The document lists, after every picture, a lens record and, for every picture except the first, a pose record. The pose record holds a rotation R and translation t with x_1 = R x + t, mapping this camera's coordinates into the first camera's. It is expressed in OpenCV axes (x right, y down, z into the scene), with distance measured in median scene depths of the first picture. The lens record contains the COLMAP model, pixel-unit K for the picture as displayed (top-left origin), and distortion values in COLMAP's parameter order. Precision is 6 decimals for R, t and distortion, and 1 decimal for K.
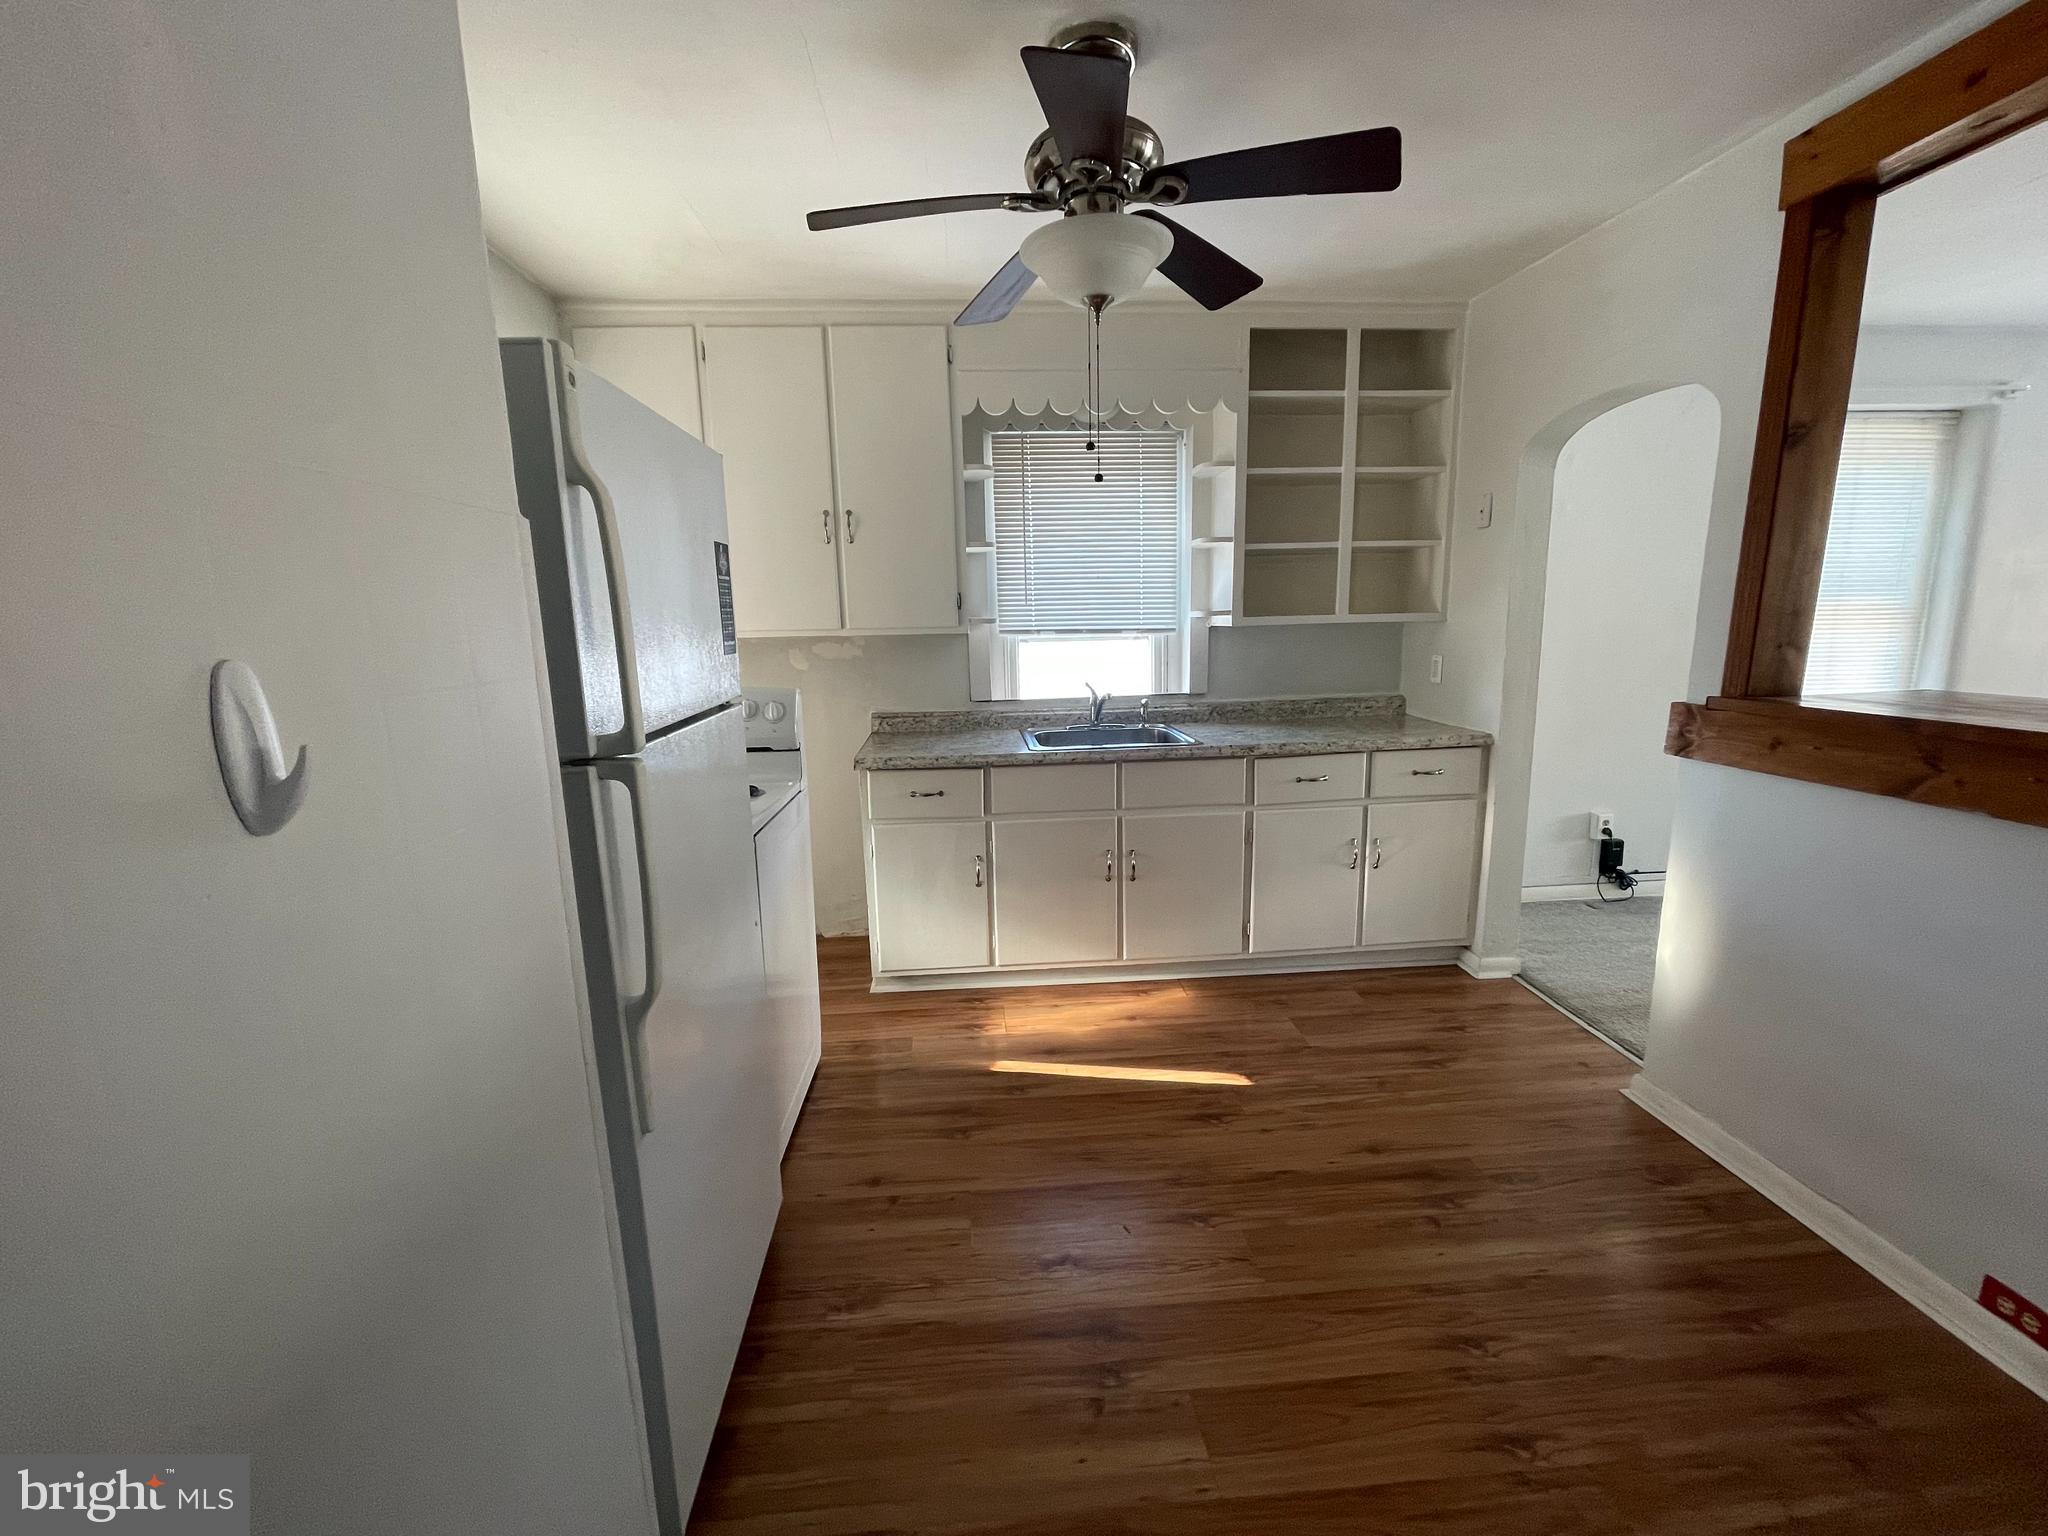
lens RADIAL K [[814.9, 0, 1024.0], [0, 814.9, 768.0], [0, 0, 1]] dist [-0.007865, 0.000435]
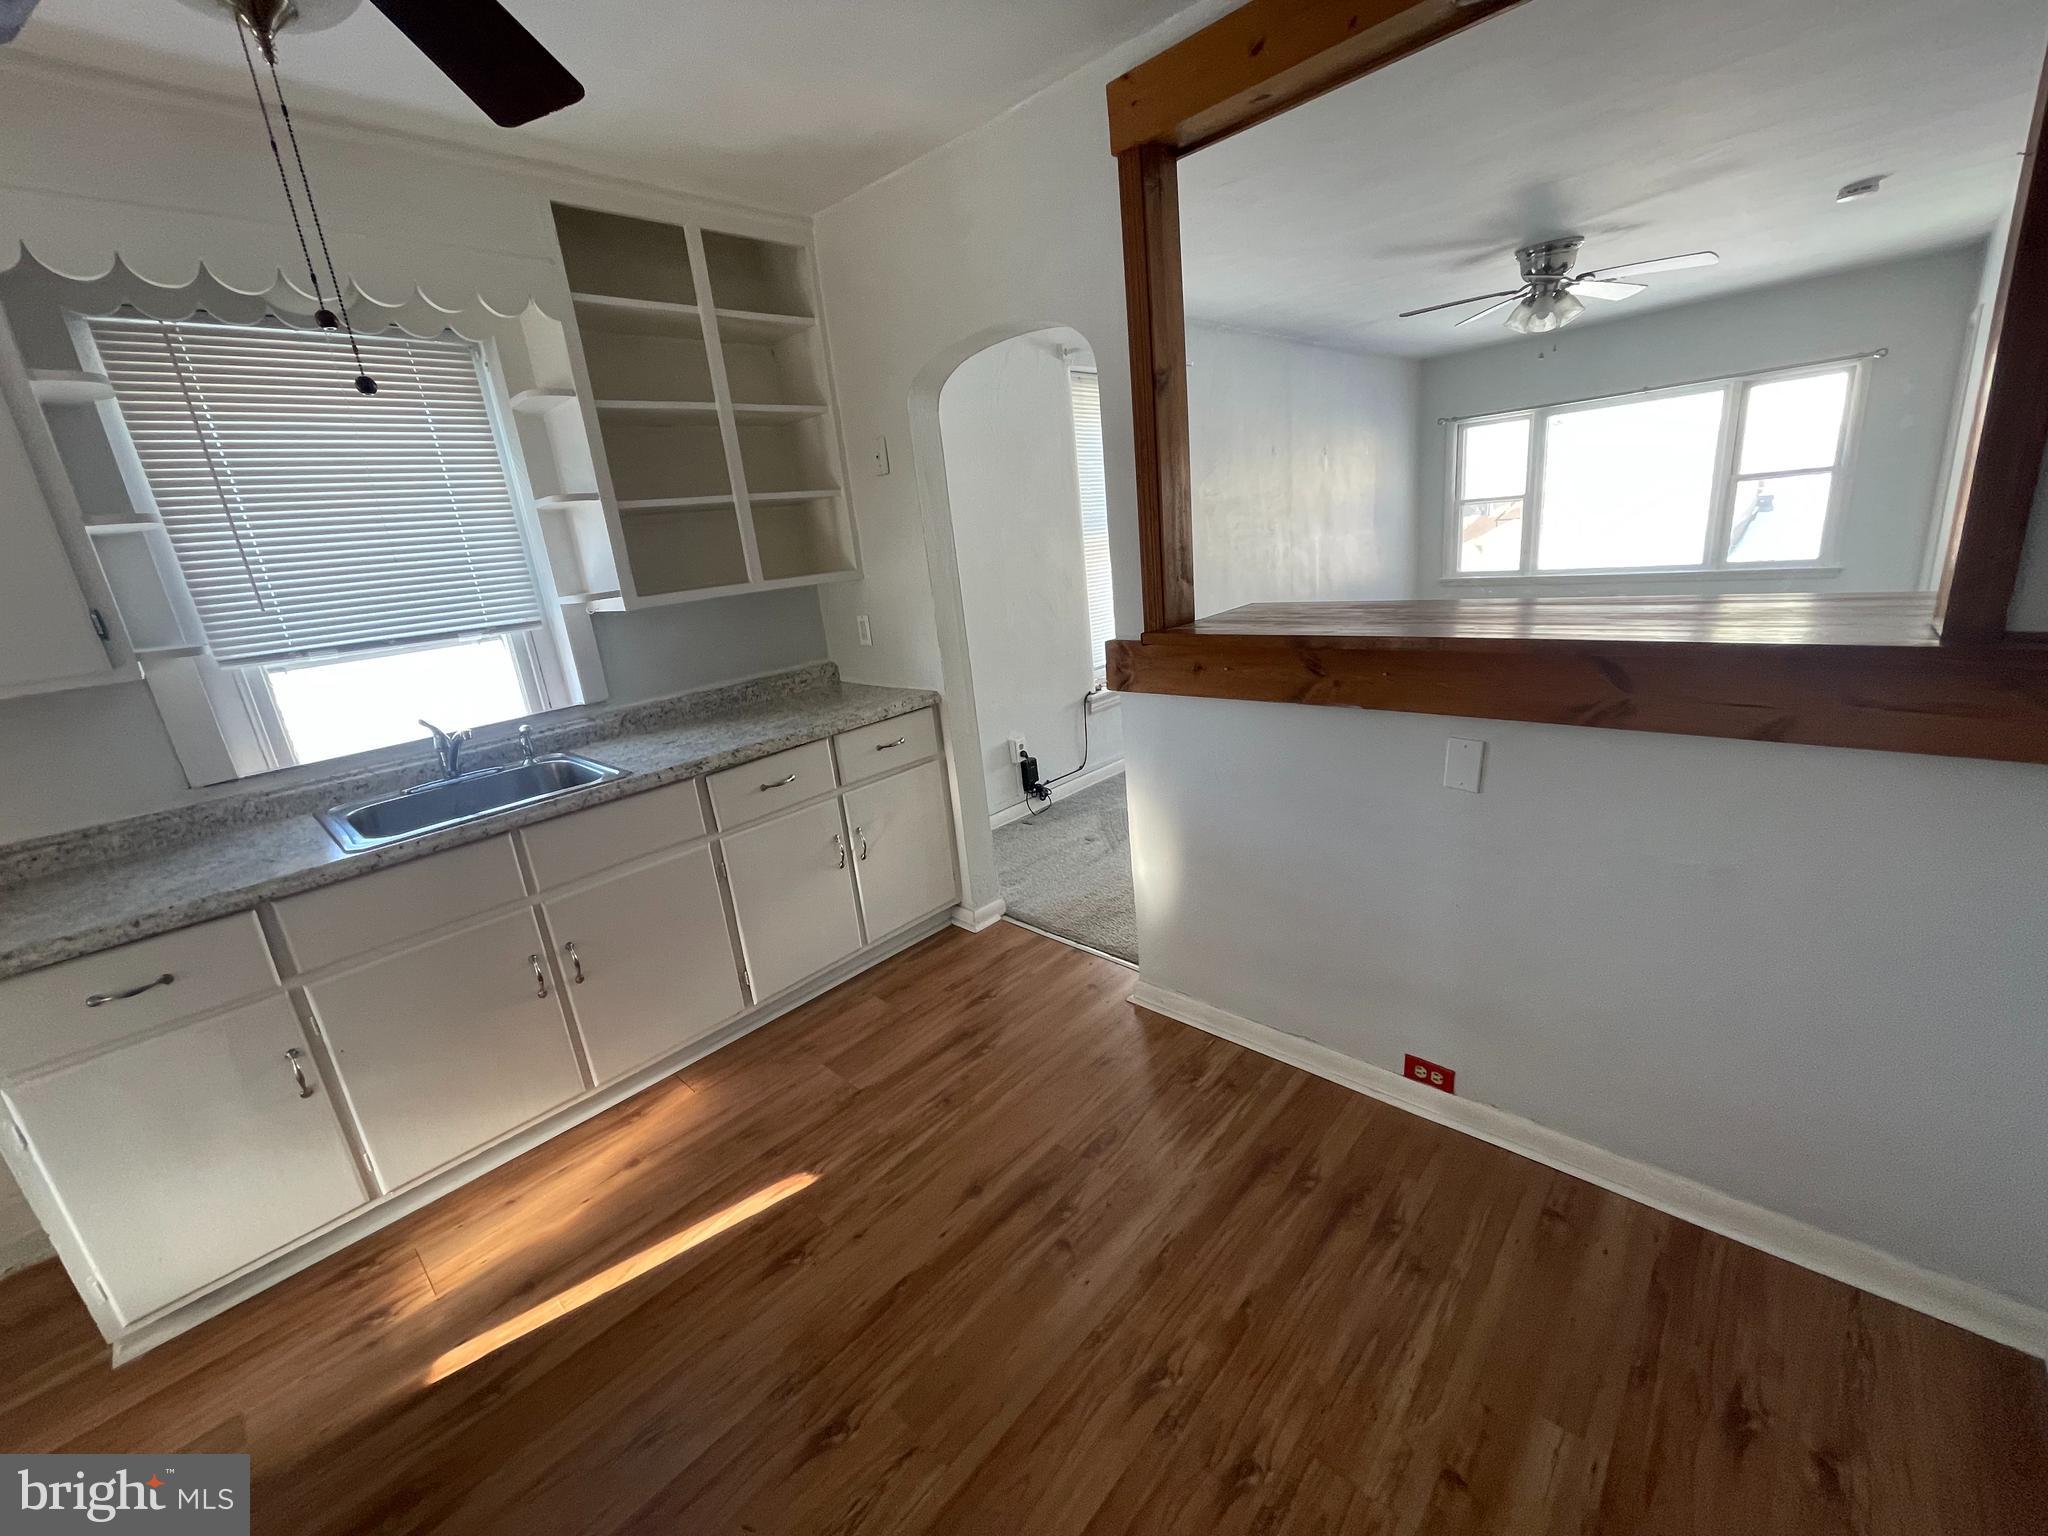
lens RADIAL K [[819.6, 0, 1017.3], [0, 819.6, 765.1], [0, 0, 1]] dist [-0.001250, 0.000136]
pose [[0.738882, -0.235104, 0.631489, 0.006762], [0.204361, 0.971205, 0.122465, -0.056773], [-0.642098, 0.038565, 0.765652, 0.193043]]
